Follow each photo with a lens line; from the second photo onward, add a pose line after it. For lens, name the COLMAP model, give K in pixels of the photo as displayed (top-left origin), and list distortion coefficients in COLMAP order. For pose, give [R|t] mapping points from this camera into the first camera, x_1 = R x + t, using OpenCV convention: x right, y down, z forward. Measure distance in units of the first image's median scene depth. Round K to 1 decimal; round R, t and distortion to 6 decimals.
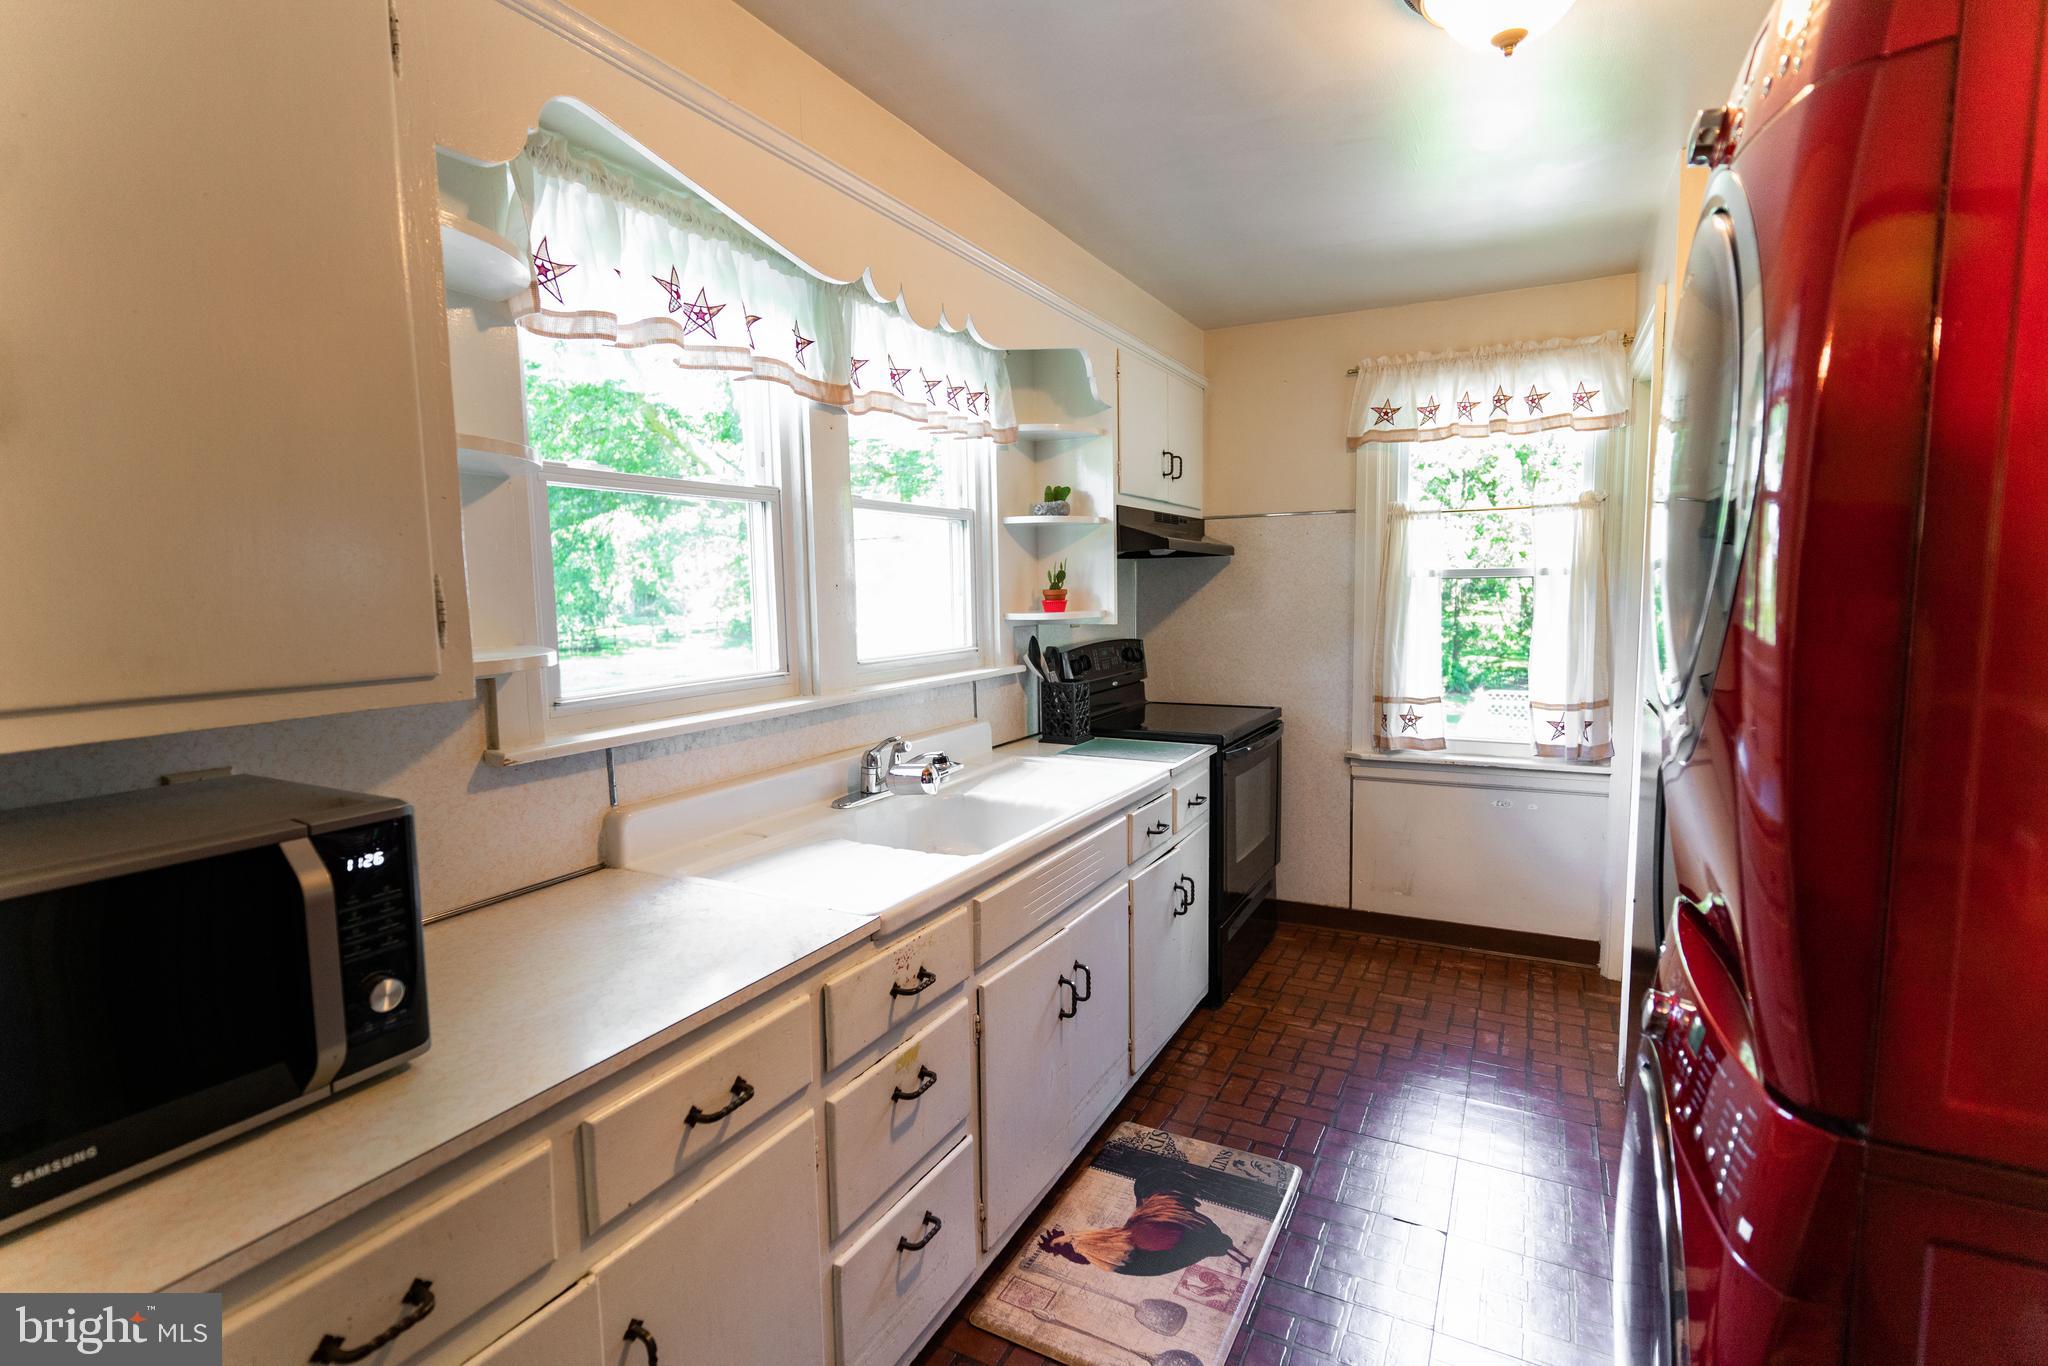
lens RADIAL K [[968.7, 0, 1024.0], [0, 968.7, 683.0], [0, 0, 1]] dist [0.000293, 0.001147]
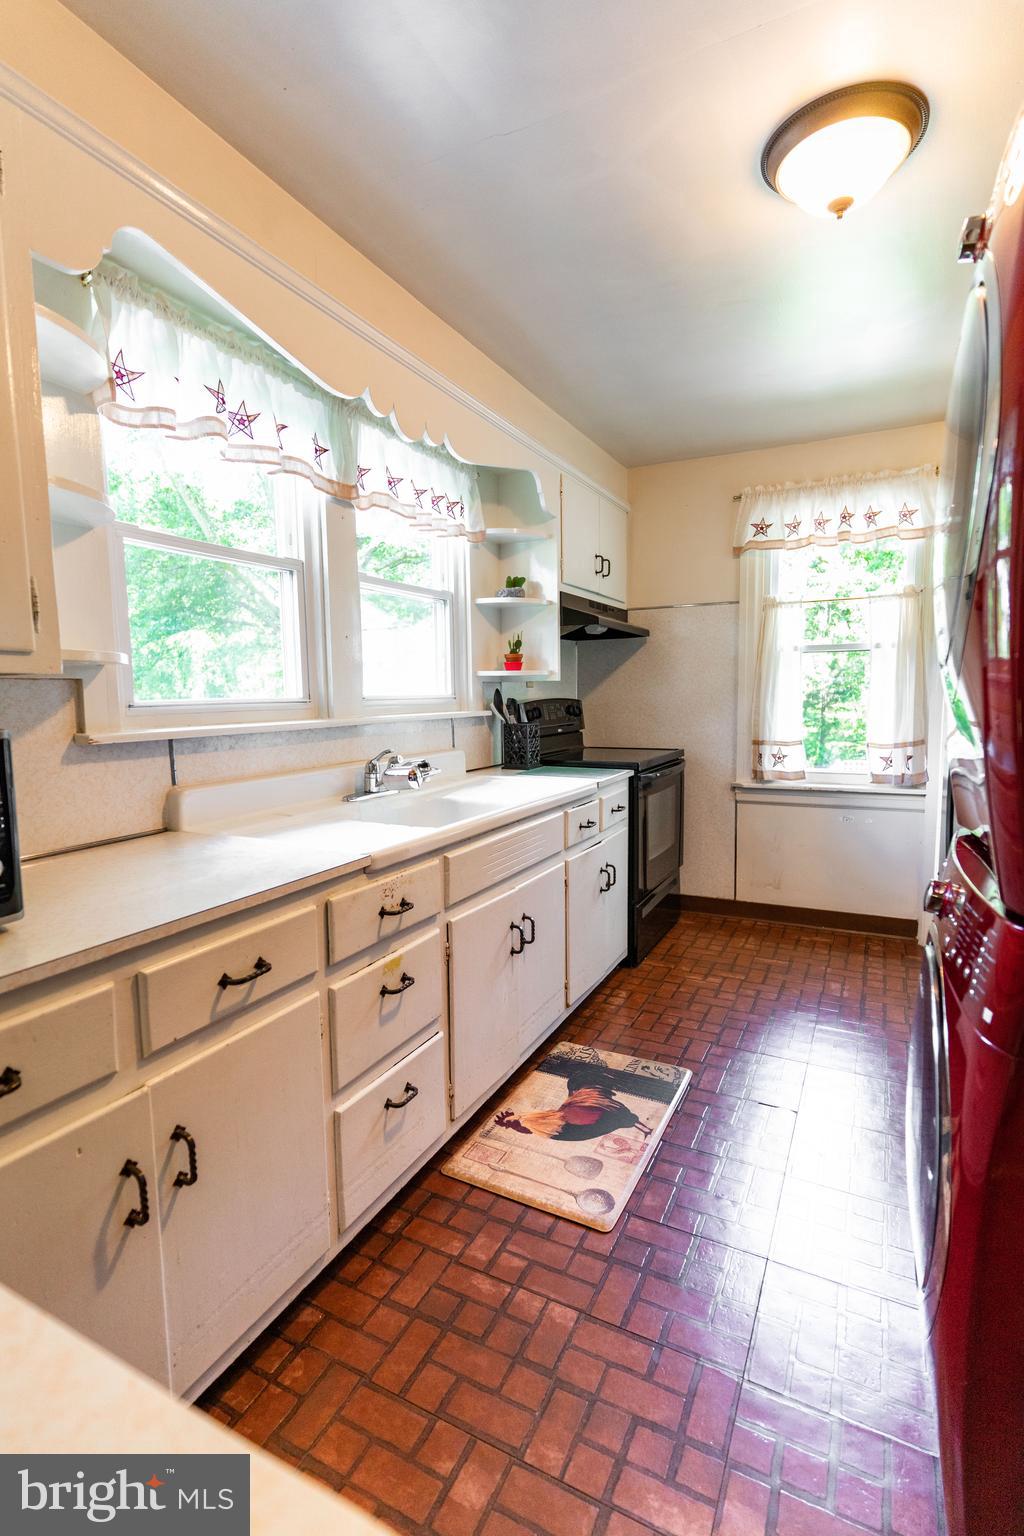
lens RADIAL K [[726.6, 0, 512.0], [0, 726.6, 768.0], [0, 0, 1]] dist [0.000293, 0.001147]
pose [[0.999904, 0.002545, 0.013654, 0.023284], [-0.002570, 0.999995, 0.001825, 0.084876], [-0.013650, -0.001859, 0.999905, -0.005331]]
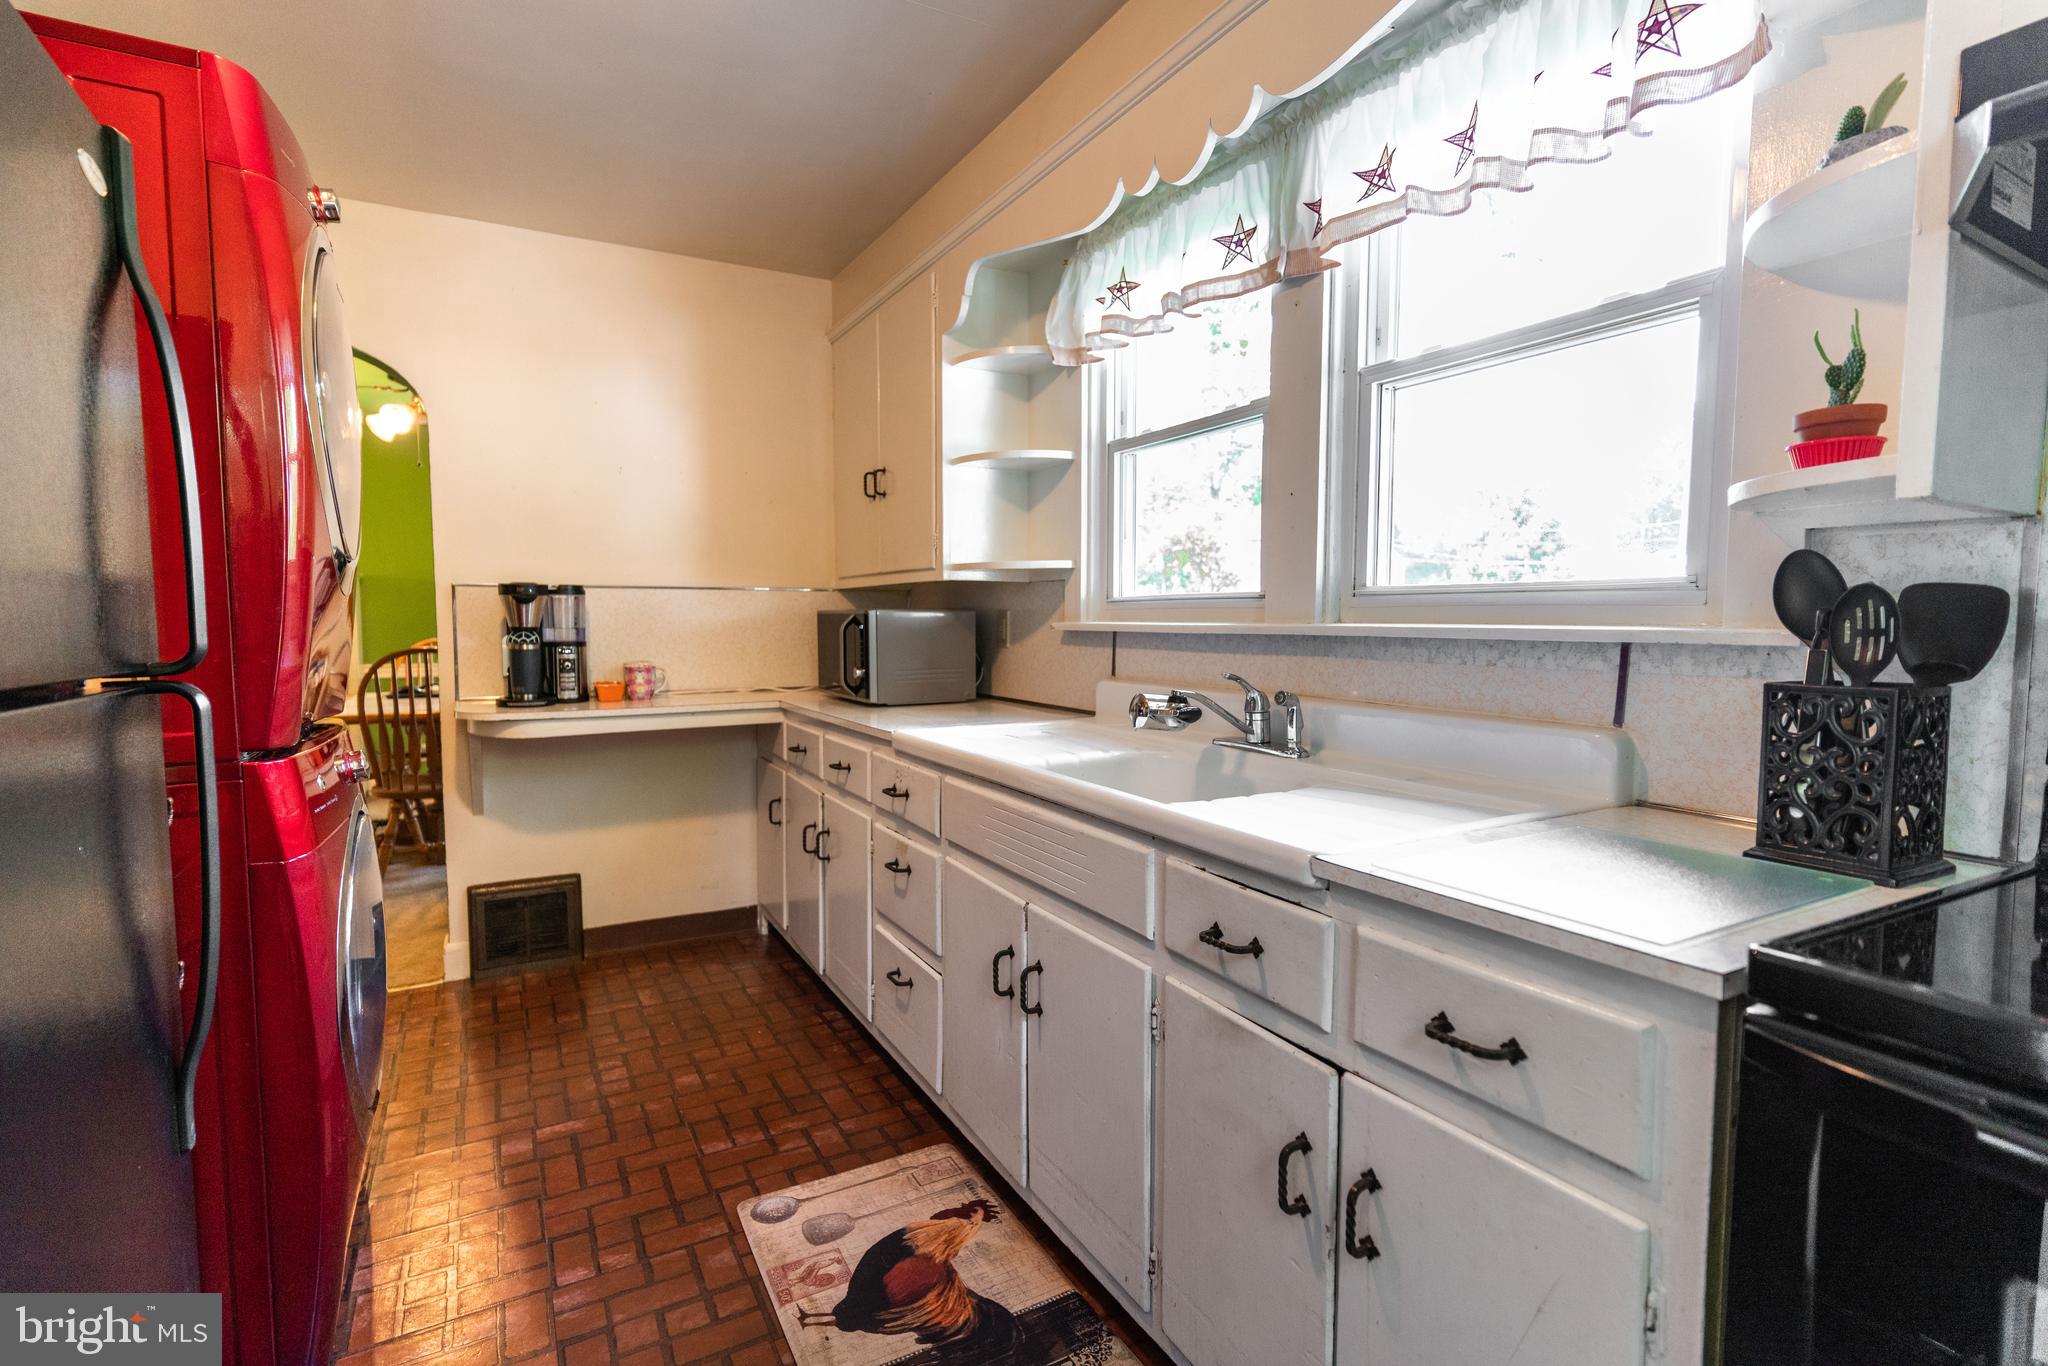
lens RADIAL K [[968.7, 0, 1024.0], [0, 968.7, 683.0], [0, 0, 1]] dist [0.000293, 0.001147]
pose [[-0.546823, 0.069601, -0.834350, 0.704162], [-0.077436, 0.988063, 0.133174, -0.034208], [0.833660, 0.137432, -0.534906, 1.397012]]
